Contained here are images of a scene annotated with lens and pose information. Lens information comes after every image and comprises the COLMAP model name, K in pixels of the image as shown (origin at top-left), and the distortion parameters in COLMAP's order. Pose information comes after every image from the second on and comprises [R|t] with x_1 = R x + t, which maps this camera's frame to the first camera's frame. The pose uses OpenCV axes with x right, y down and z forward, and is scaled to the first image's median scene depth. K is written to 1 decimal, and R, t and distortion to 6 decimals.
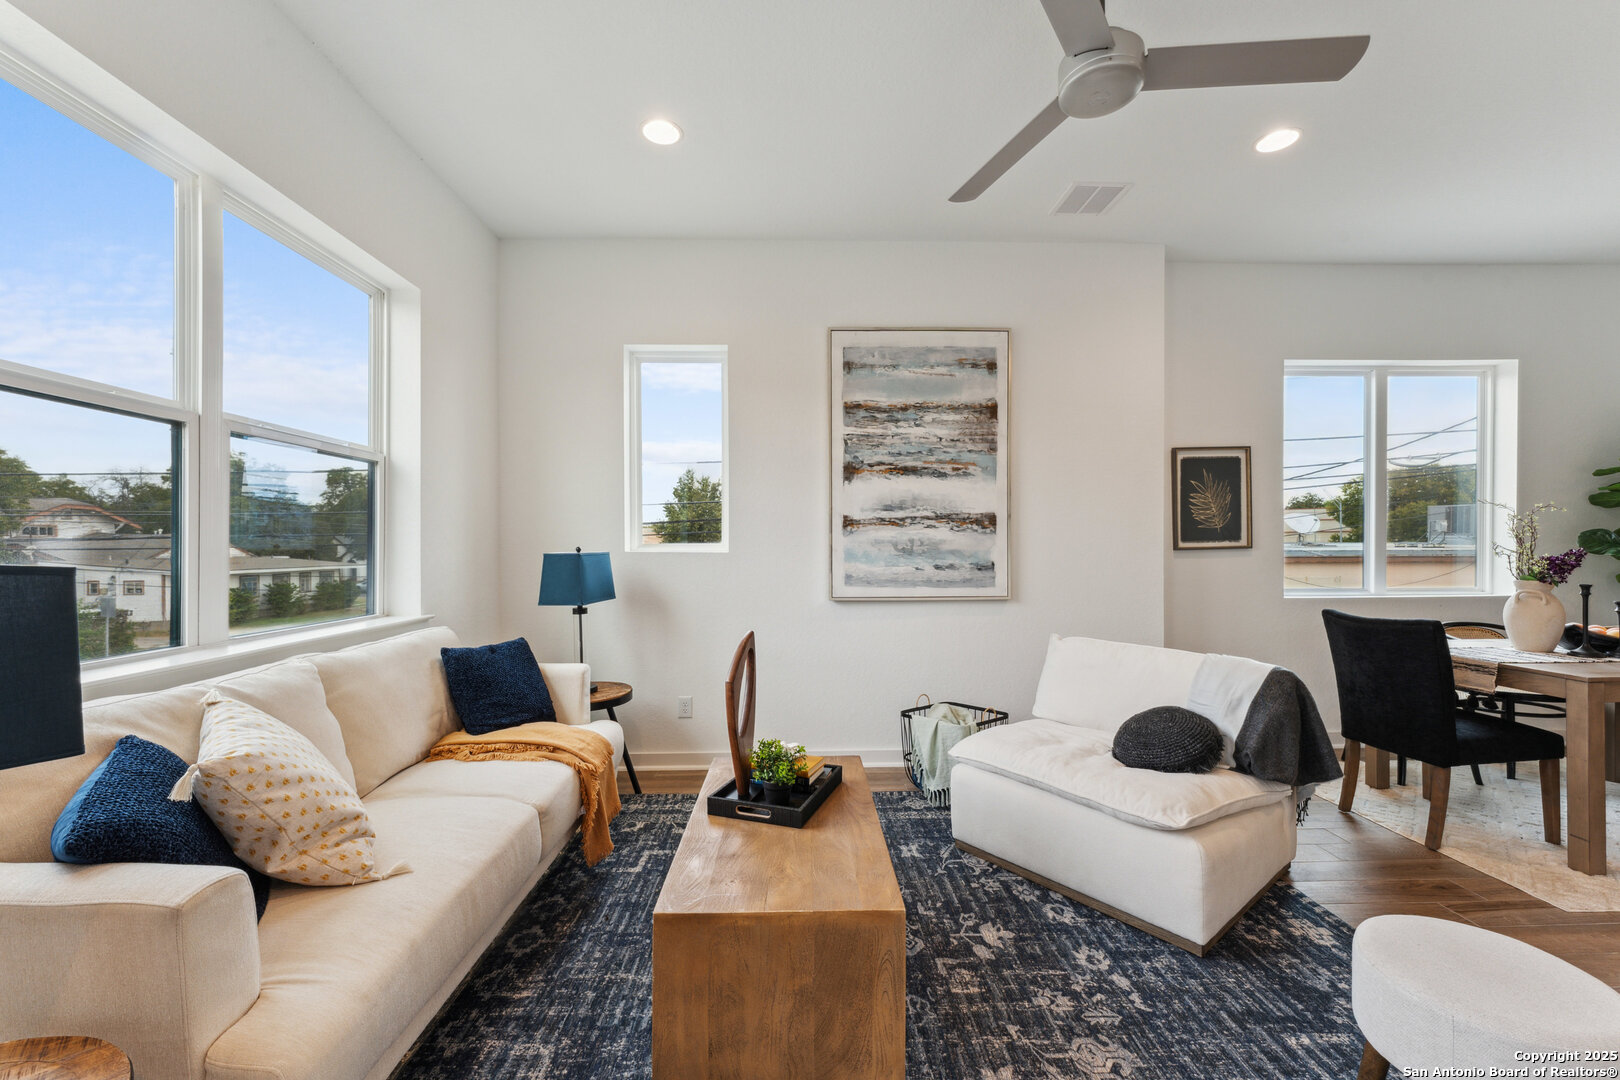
lens RADIAL K [[650.4, 0, 809.8], [0, 650.4, 553.0], [0, 0, 1]] dist [0.000331, 0.000902]
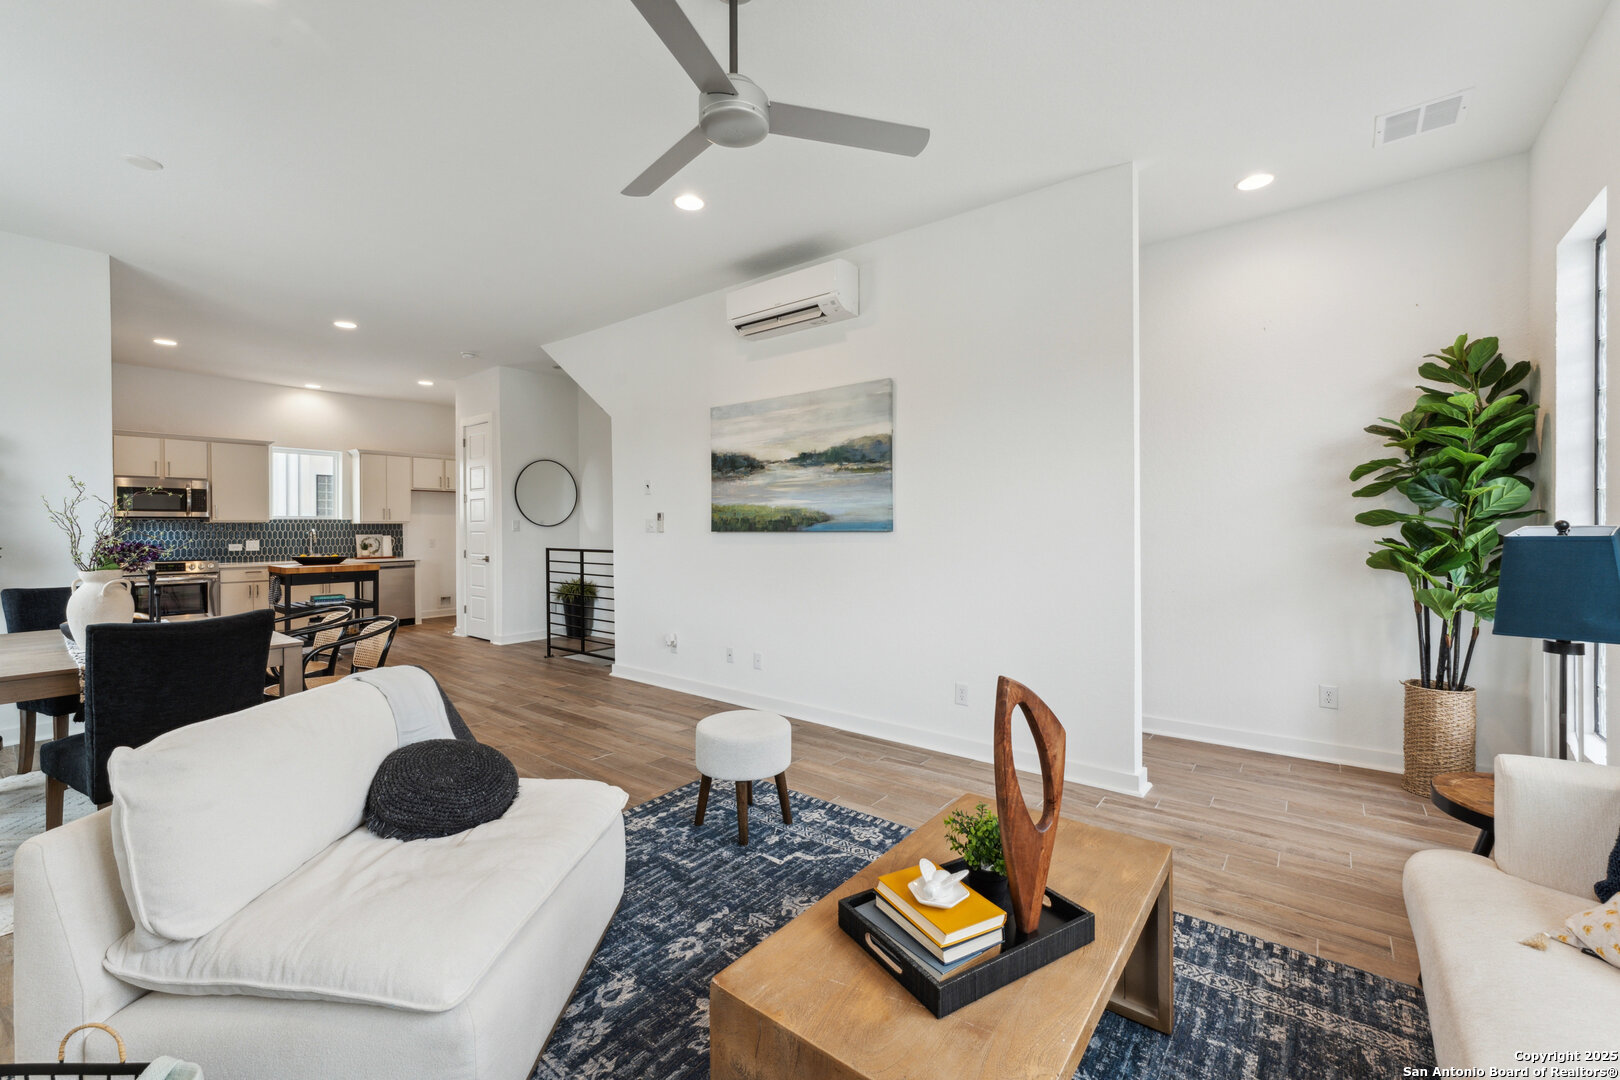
lens RADIAL K [[650.4, 0, 802.7], [0, 650.4, 530.5], [0, 0, 1]] dist [0.000331, 0.000902]
pose [[-0.765441, 0.004896, 0.643488, -0.184026], [0.013023, 0.999884, 0.007884, -0.009314], [-0.643374, 0.014415, -0.765416, 0.874765]]
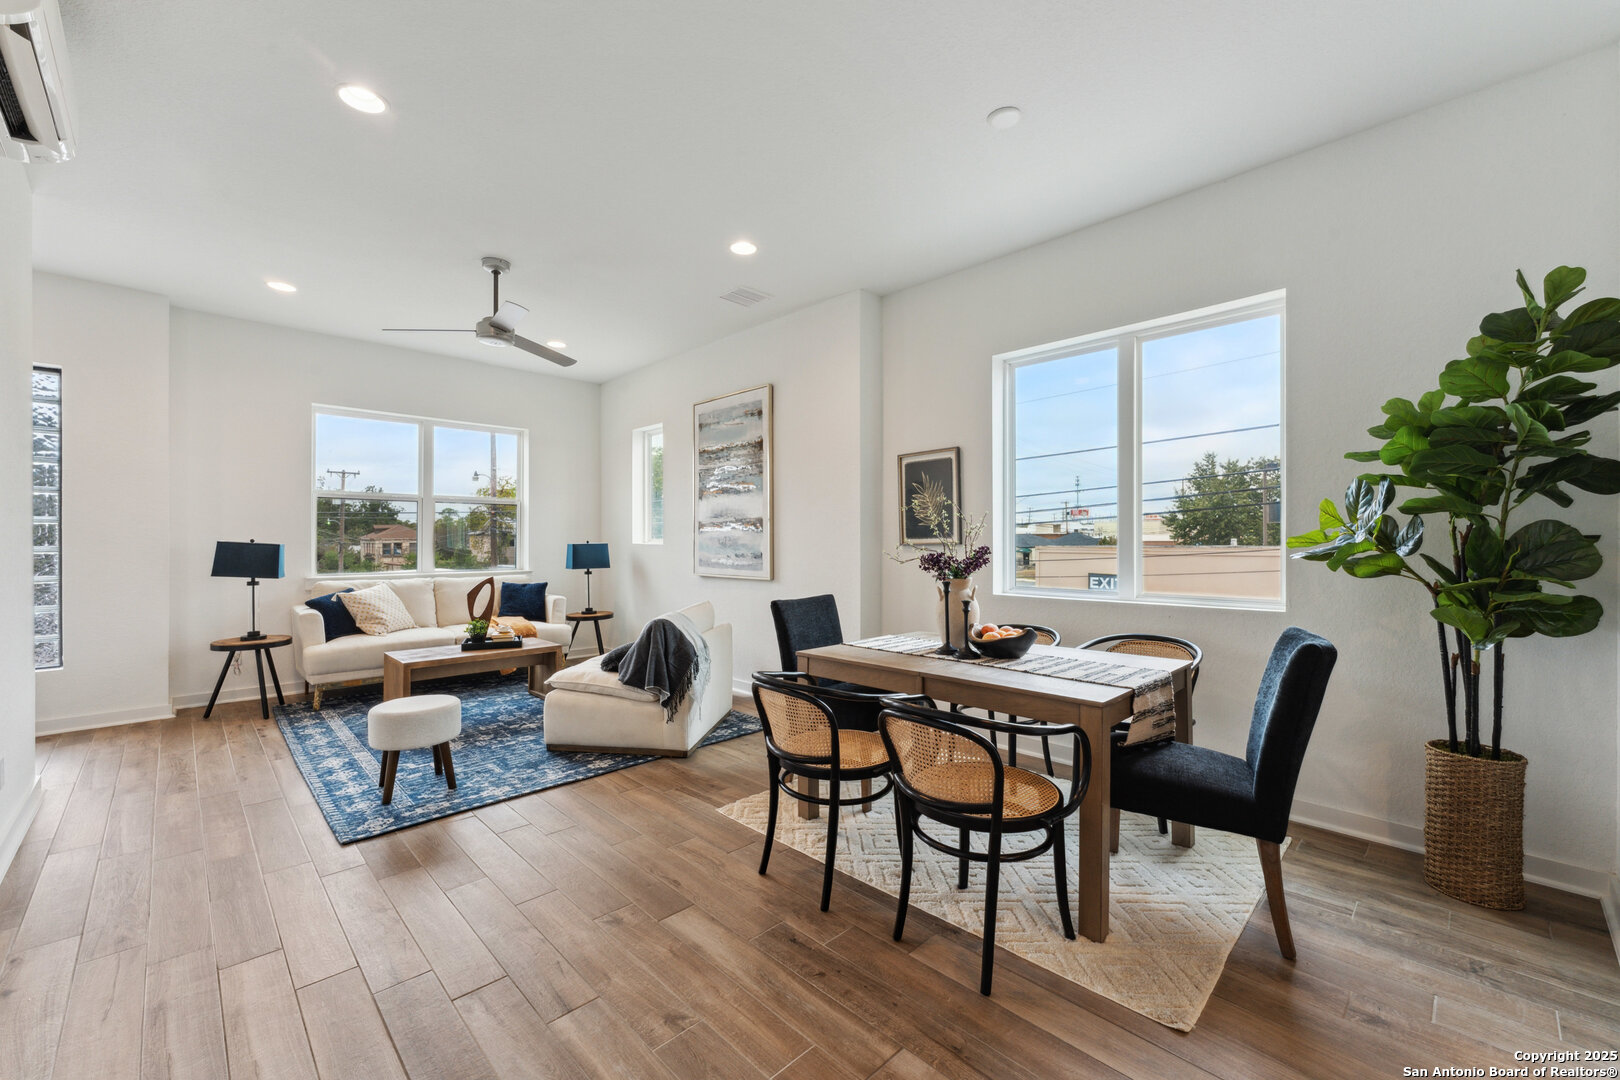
lens RADIAL K [[650.4, 0, 812.6], [0, 650.4, 541.6], [0, 0, 1]] dist [0.000331, 0.000902]
pose [[0.681257, 0.004865, -0.732028, 1.387881], [-0.010184, 0.999944, -0.002832, -0.007197], [0.731973, 0.009384, 0.681269, 0.129254]]
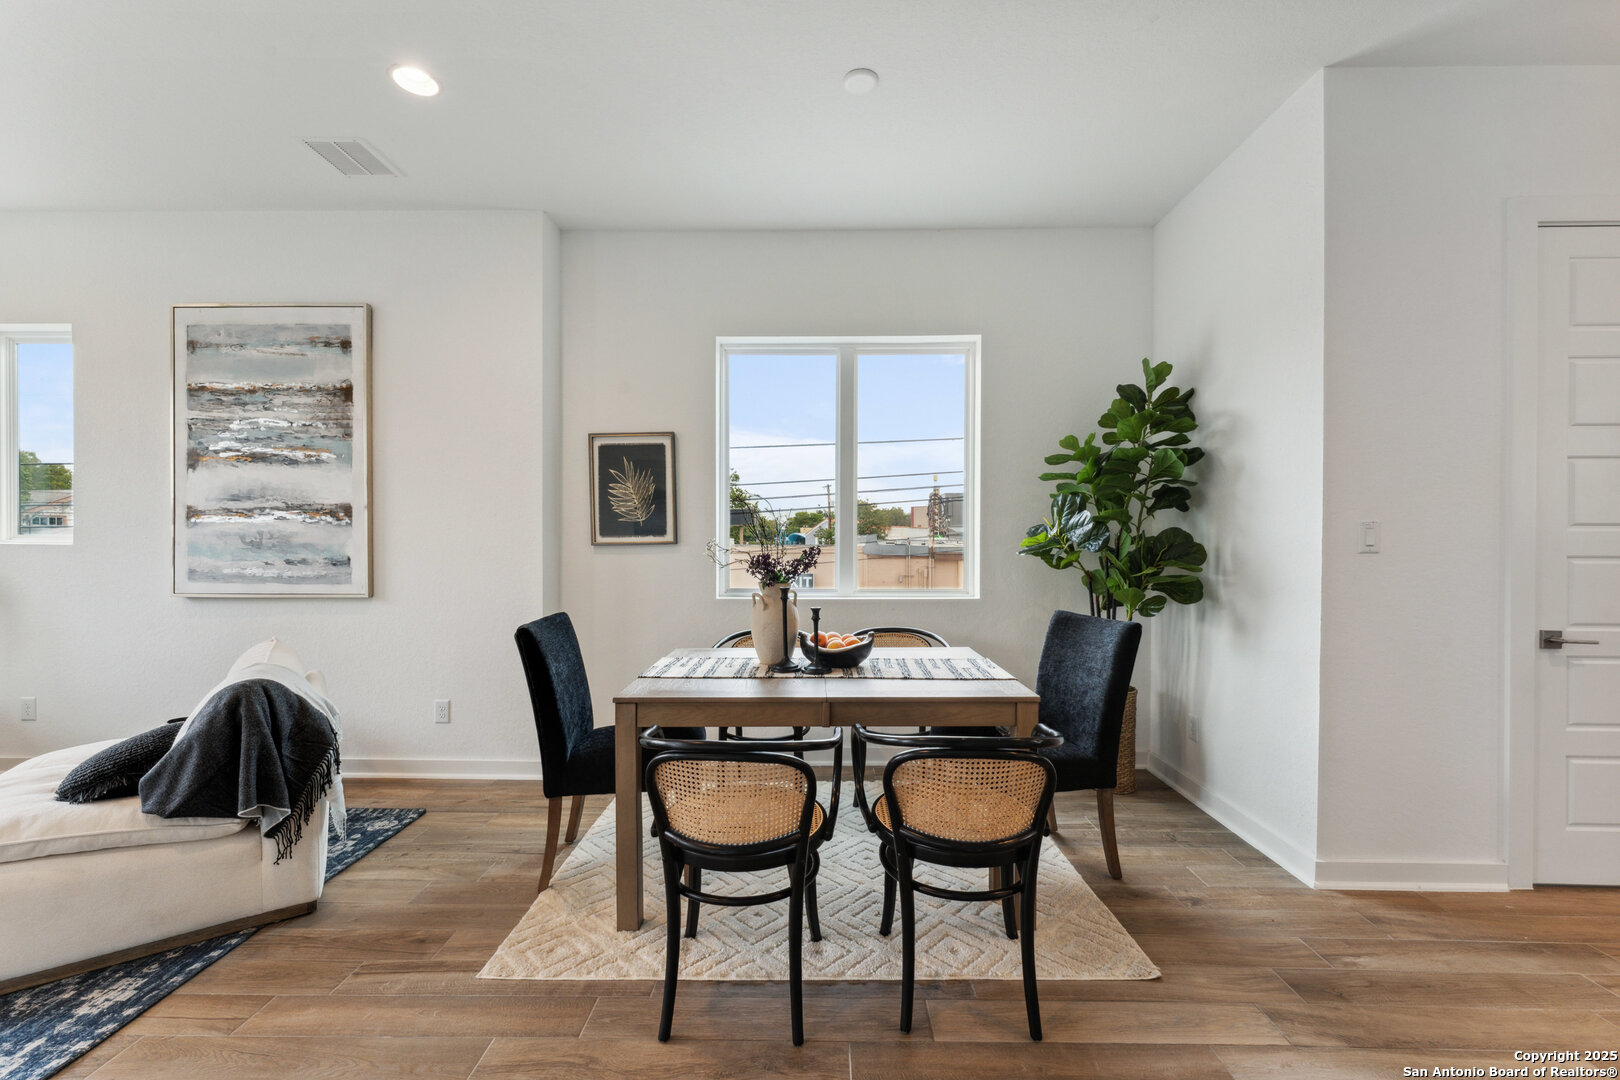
lens RADIAL K [[650.4, 0, 810.3], [0, 650.4, 543.7], [0, 0, 1]] dist [0.000331, 0.000902]
pose [[0.999015, 0.006646, -0.043869, 0.981637], [-0.006886, 0.999962, -0.005333, -0.004525], [0.043832, 0.005630, 0.999023, 0.107939]]
